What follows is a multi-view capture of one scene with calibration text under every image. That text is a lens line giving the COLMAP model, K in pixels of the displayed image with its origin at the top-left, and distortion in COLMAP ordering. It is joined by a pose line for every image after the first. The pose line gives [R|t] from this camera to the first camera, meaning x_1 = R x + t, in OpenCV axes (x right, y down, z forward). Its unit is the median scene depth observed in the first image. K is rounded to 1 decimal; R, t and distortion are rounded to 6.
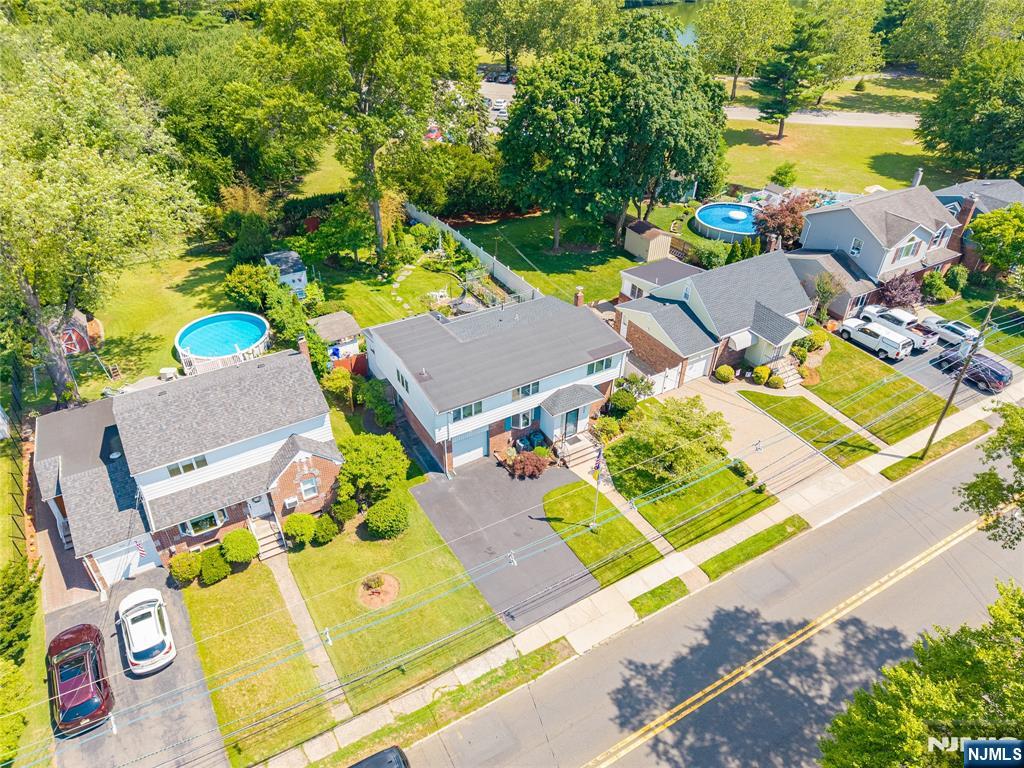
lens RADIAL K [[688.1, 0, 516.2], [0, 688.1, 384.9], [0, 0, 1]] dist [0.010480, -0.005181]
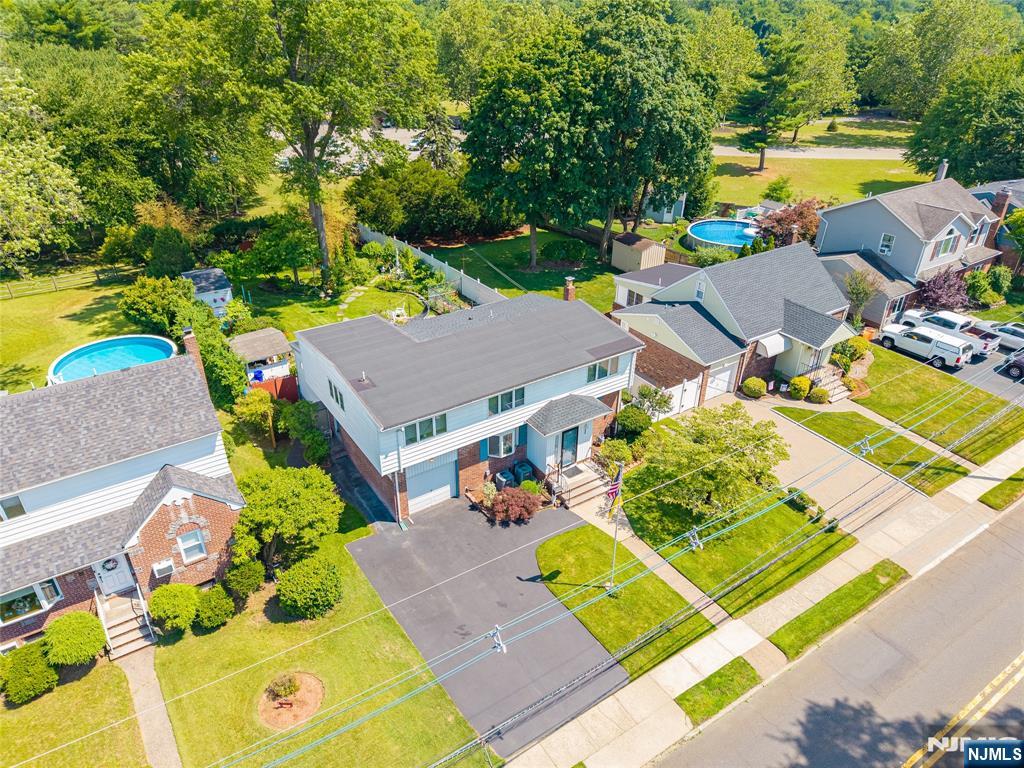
lens RADIAL K [[690.7, 0, 516.8], [0, 690.7, 384.7], [0, 0, 1]] dist [0.001331, -0.001422]
pose [[0.998685, -0.030347, 0.041327, -0.004153], [0.034584, 0.993765, -0.105994, 0.057525], [-0.037852, 0.107283, 0.993508, 0.227151]]
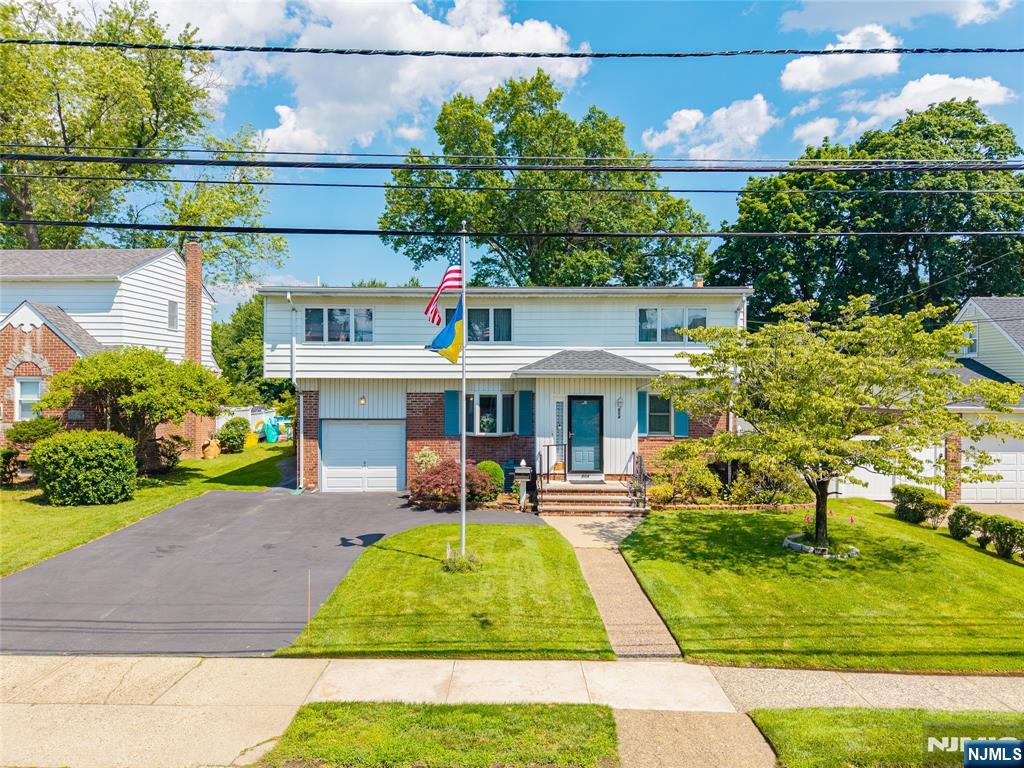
lens RADIAL K [[698.2, 0, 512.0], [0, 698.2, 384.0], [0, 0, 1]] dist [-0.005199, -0.002124]
pose [[0.857075, -0.011854, -0.515055, 0.235062], [-0.295244, 0.807984, -0.509895, 0.233805], [0.422200, 0.589085, 0.689003, 0.592329]]
